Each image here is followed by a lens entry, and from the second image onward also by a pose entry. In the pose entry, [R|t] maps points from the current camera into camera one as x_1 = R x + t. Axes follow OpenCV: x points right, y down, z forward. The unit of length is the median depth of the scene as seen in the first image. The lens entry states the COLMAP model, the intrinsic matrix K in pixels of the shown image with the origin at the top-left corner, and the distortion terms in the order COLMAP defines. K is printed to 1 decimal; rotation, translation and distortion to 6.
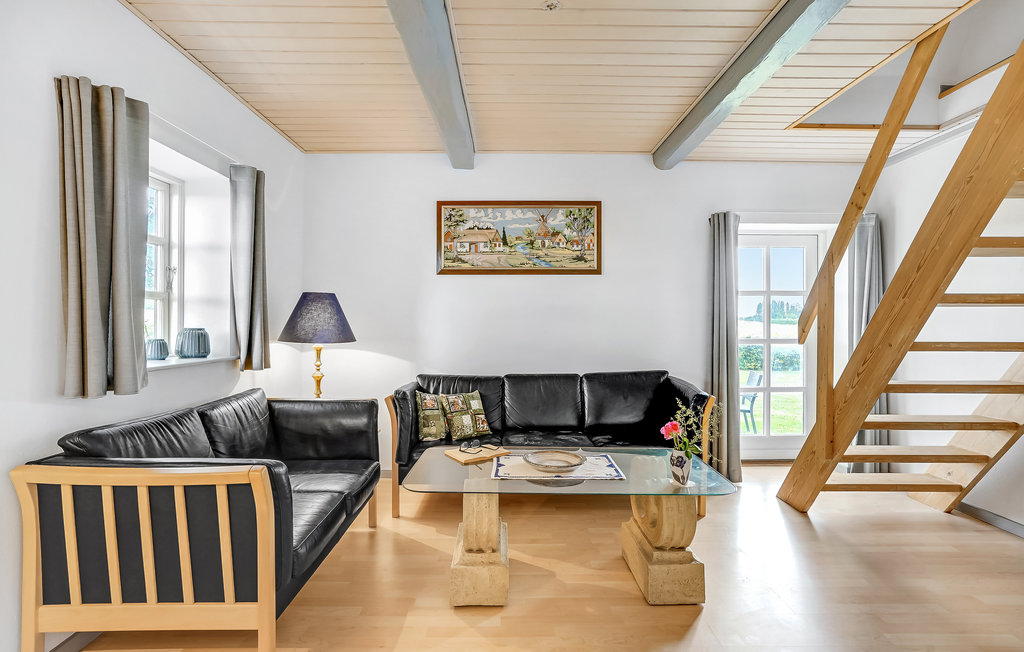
lens RADIAL K [[516.9, 0, 510.8], [0, 516.9, 320.2], [0, 0, 1]] dist [-0.020253, 0.000780]
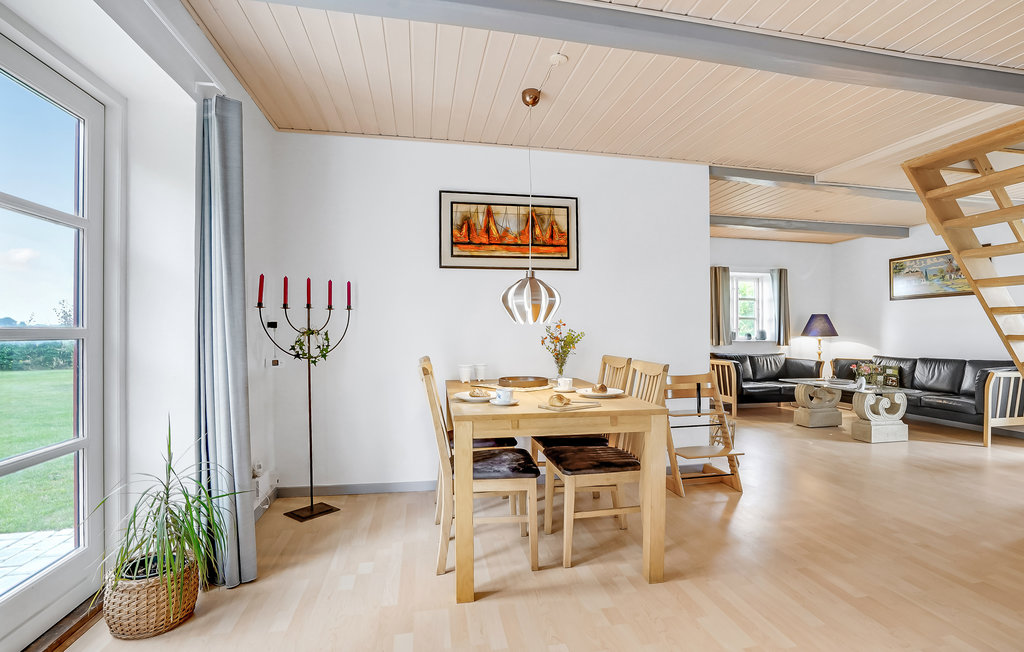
lens RADIAL K [[511.9, 0, 544.0], [0, 511.9, 331.4], [0, 0, 1]] dist [-0.012802, 0.003369]
pose [[0.219733, -0.000871, -0.975560, 1.308400], [0.000188, 1.000000, -0.000850, 0.019491], [0.975560, 0.000004, 0.219733, -0.551421]]
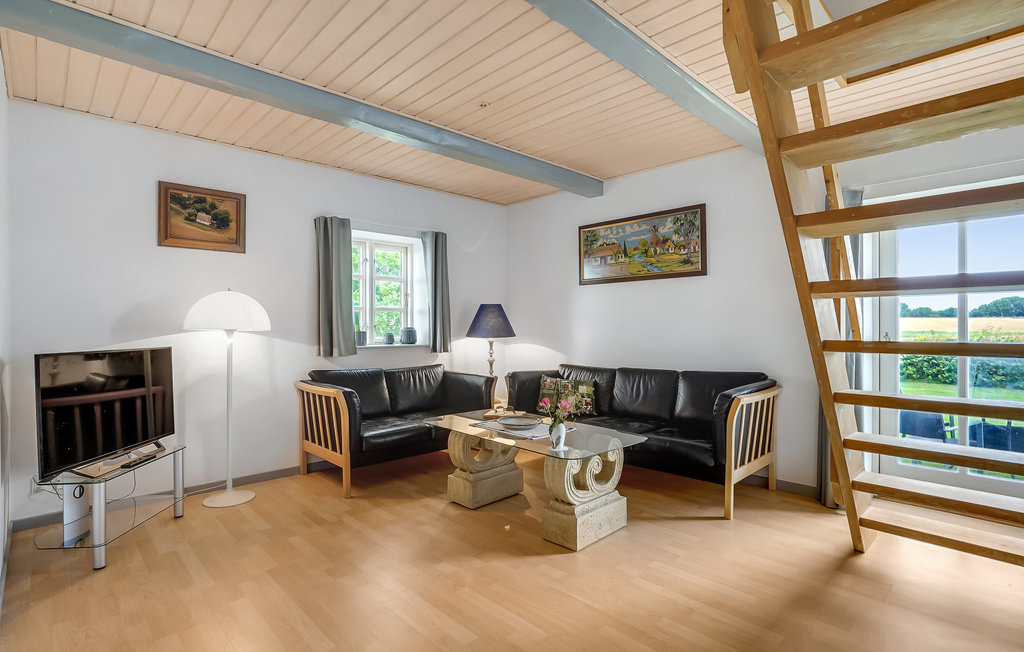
lens RADIAL K [[511.9, 0, 517.4], [0, 511.9, 326.0], [0, 0, 1]] dist [-0.012802, 0.003369]
pose [[0.685239, -0.003986, -0.728307, 0.657553], [0.005781, 0.999983, -0.000033, 0.009581], [0.728295, -0.004188, 0.685251, 0.038292]]
